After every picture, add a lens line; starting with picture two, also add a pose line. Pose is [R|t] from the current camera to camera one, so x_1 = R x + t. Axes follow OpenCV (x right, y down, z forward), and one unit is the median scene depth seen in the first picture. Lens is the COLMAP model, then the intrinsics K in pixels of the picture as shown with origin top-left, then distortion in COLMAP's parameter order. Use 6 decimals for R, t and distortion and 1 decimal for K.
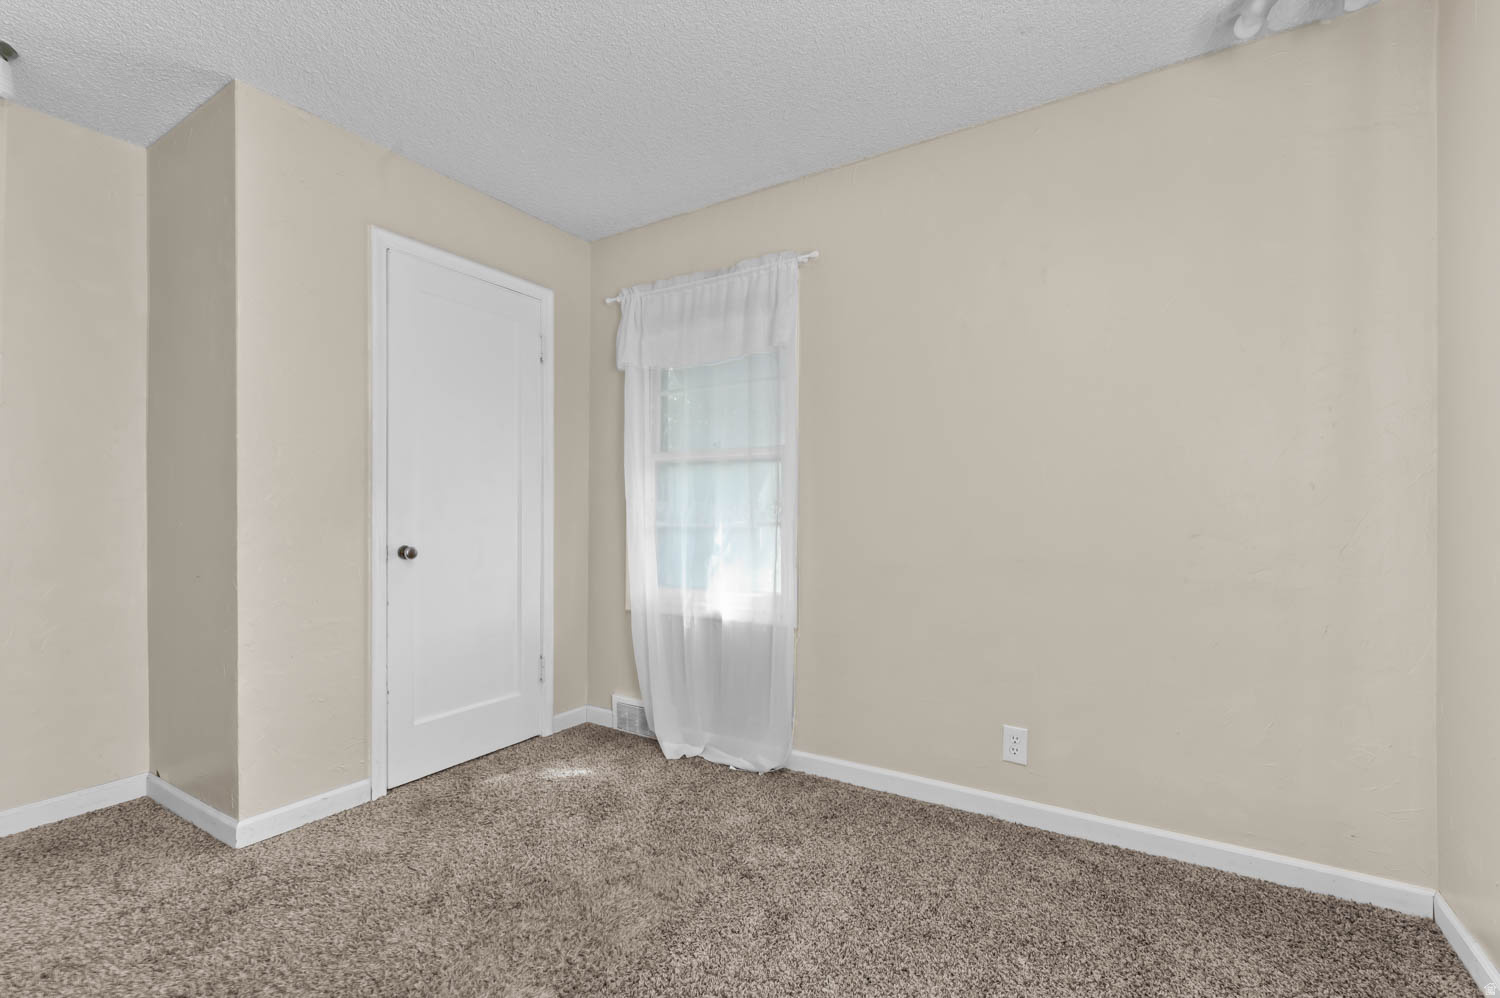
lens RADIAL K [[652.6, 0, 757.9], [0, 652.6, 518.3], [0, 0, 1]] dist [0.000174, 0.000489]
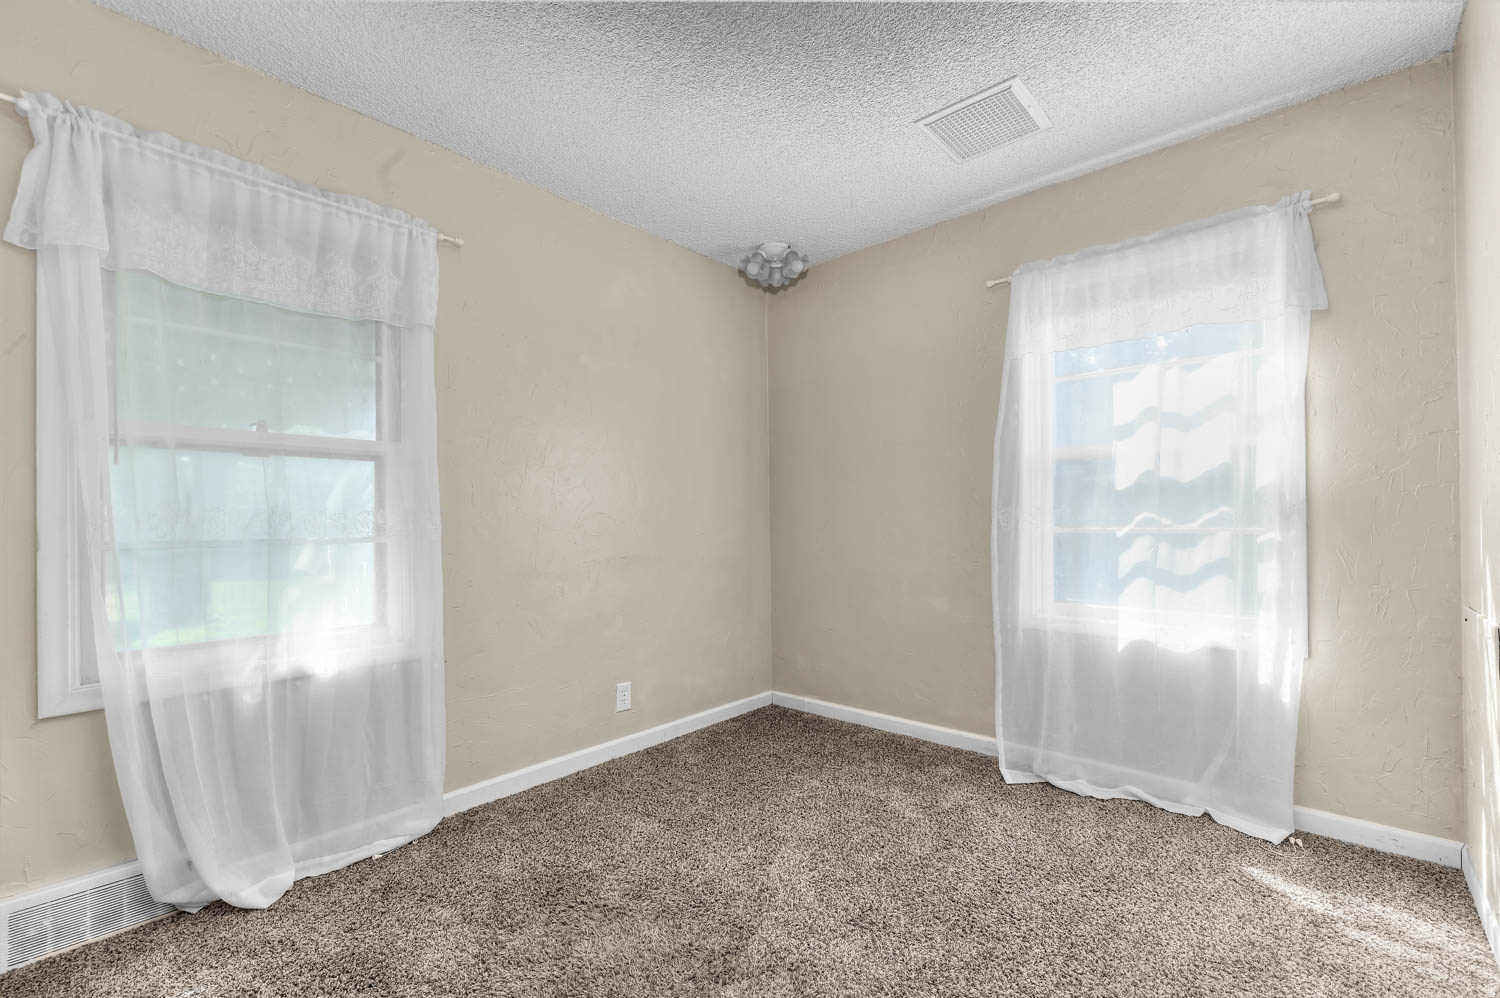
lens RADIAL K [[652.6, 0, 757.9], [0, 652.6, 518.3], [0, 0, 1]] dist [0.000174, 0.000489]
pose [[0.175729, -0.006888, 0.984414, -0.681147], [0.018505, 0.999822, 0.003693, -0.009985], [-0.984265, 0.017568, 0.175825, 0.396123]]
